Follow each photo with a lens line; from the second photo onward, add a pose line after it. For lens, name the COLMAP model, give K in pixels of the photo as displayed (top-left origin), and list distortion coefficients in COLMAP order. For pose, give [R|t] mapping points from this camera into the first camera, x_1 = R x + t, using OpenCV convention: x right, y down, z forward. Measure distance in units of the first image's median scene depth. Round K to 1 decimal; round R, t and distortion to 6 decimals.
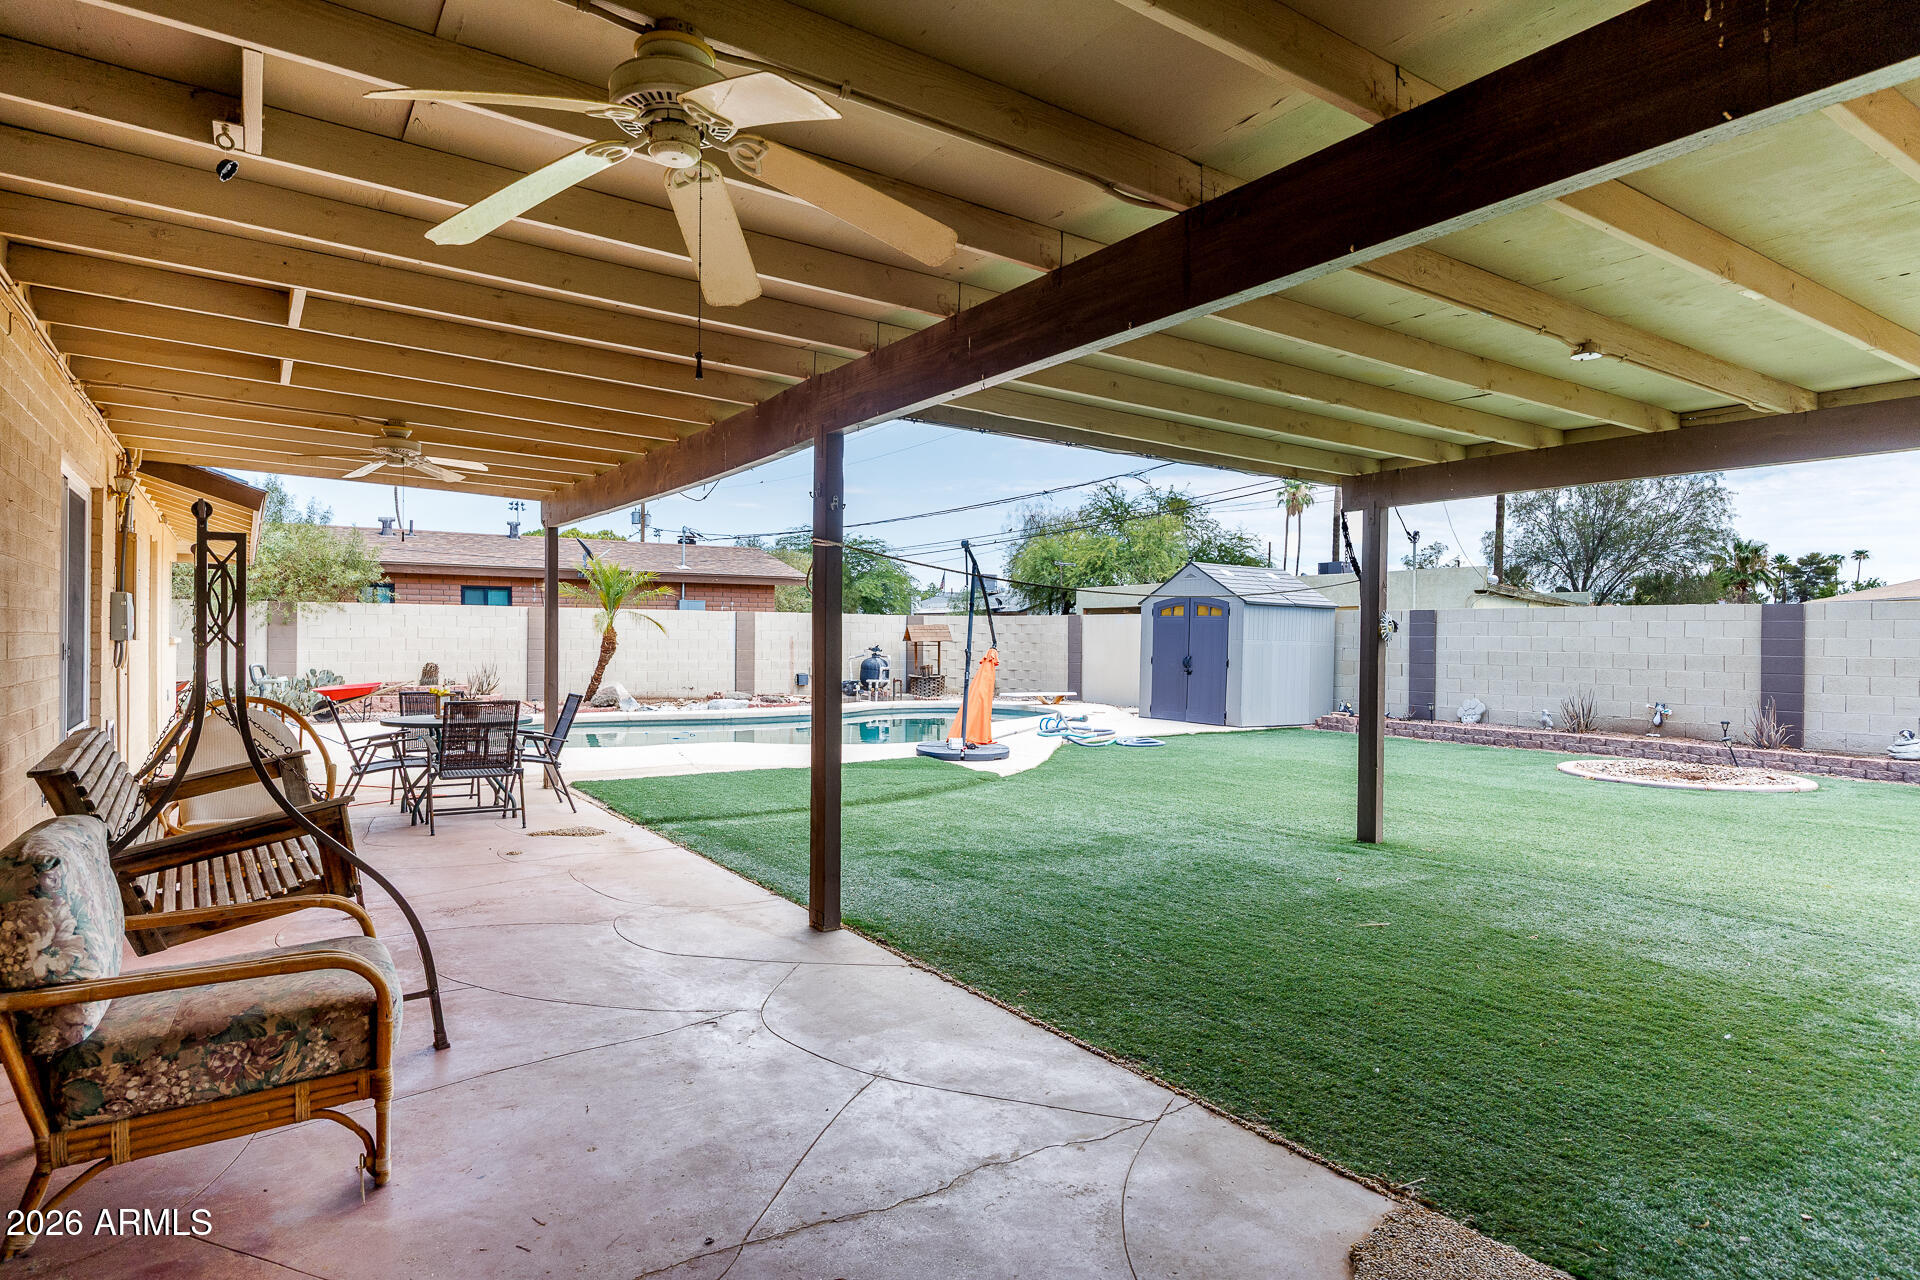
lens RADIAL K [[1073.8, 0, 960.0], [0, 1073.8, 640.0], [0, 0, 1]] dist [-0.001105, -0.000274]
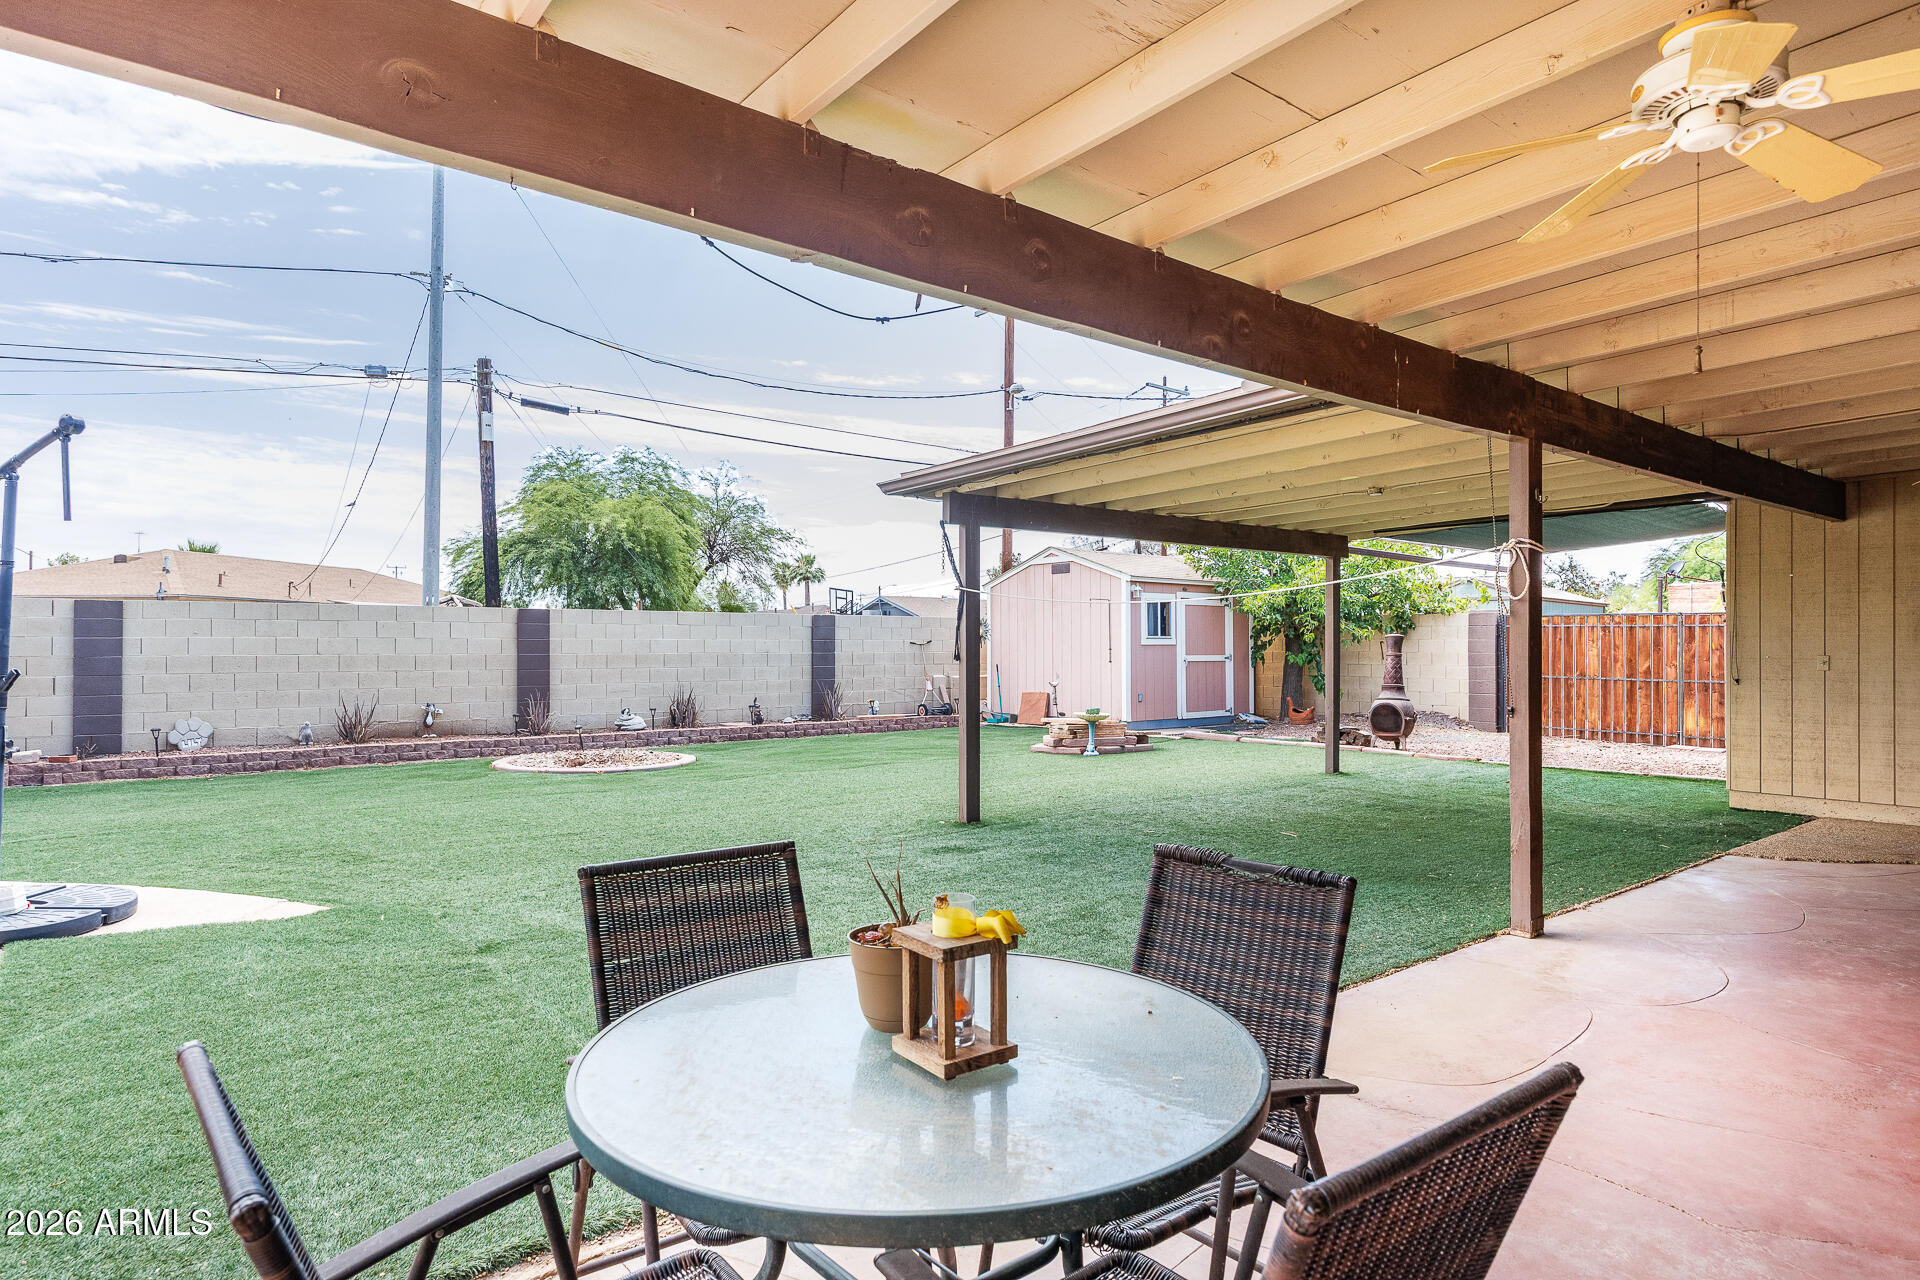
lens RADIAL K [[1073.8, 0, 960.0], [0, 1073.8, 640.0], [0, 0, 1]] dist [-0.001105, -0.000274]
pose [[-0.089981, -0.003630, 0.995937, -0.388819], [0.002607, 0.999989, 0.003880, -0.003368], [-0.995940, 0.002946, -0.089970, 0.586322]]
